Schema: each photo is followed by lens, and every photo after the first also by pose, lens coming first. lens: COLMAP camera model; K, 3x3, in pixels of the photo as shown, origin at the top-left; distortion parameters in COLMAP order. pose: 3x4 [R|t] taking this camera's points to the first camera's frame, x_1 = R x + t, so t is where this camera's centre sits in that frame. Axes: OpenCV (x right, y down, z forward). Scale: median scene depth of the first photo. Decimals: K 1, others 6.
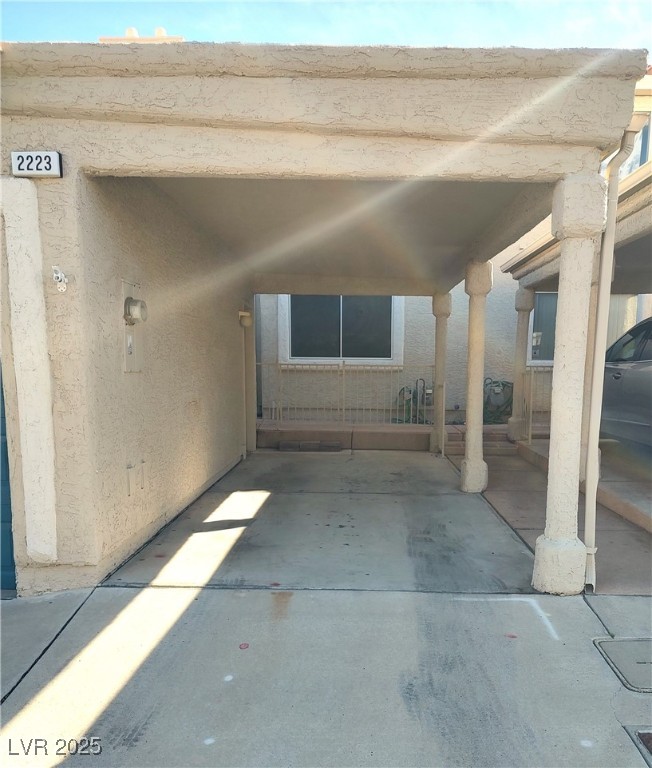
lens RADIAL K [[646.6, 0, 352.8], [0, 646.6, 450.3], [0, 0, 1]] dist [0.068943, -0.088086]
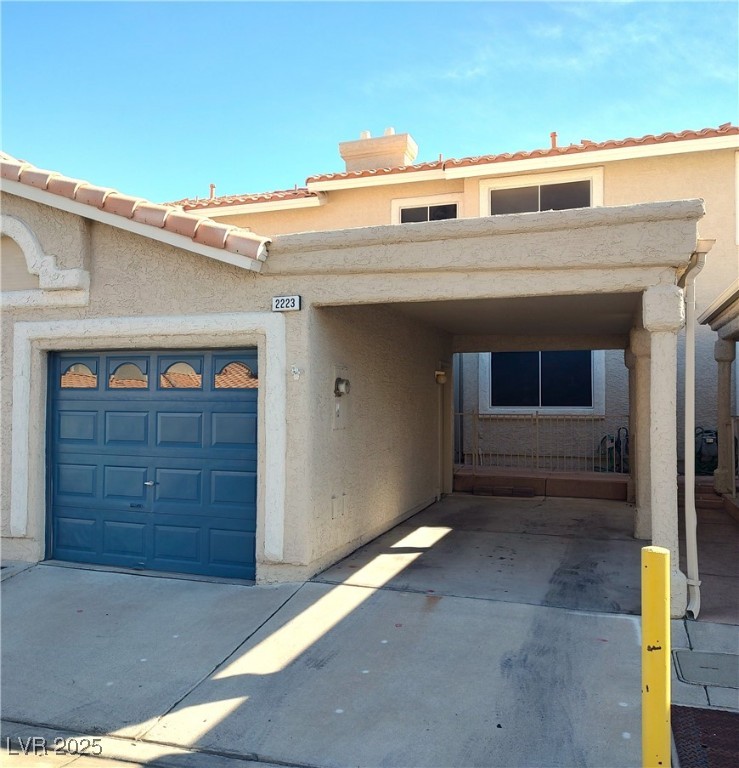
lens RADIAL K [[631.2, 0, 369.5], [0, 631.2, 384.0], [0, 0, 1]] dist [-0.002234, 0.000591]
pose [[0.956023, -0.013988, -0.292959, 0.138326], [-0.037102, 0.985069, -0.168112, 0.011604], [0.290936, 0.171588, 0.941230, -0.307583]]
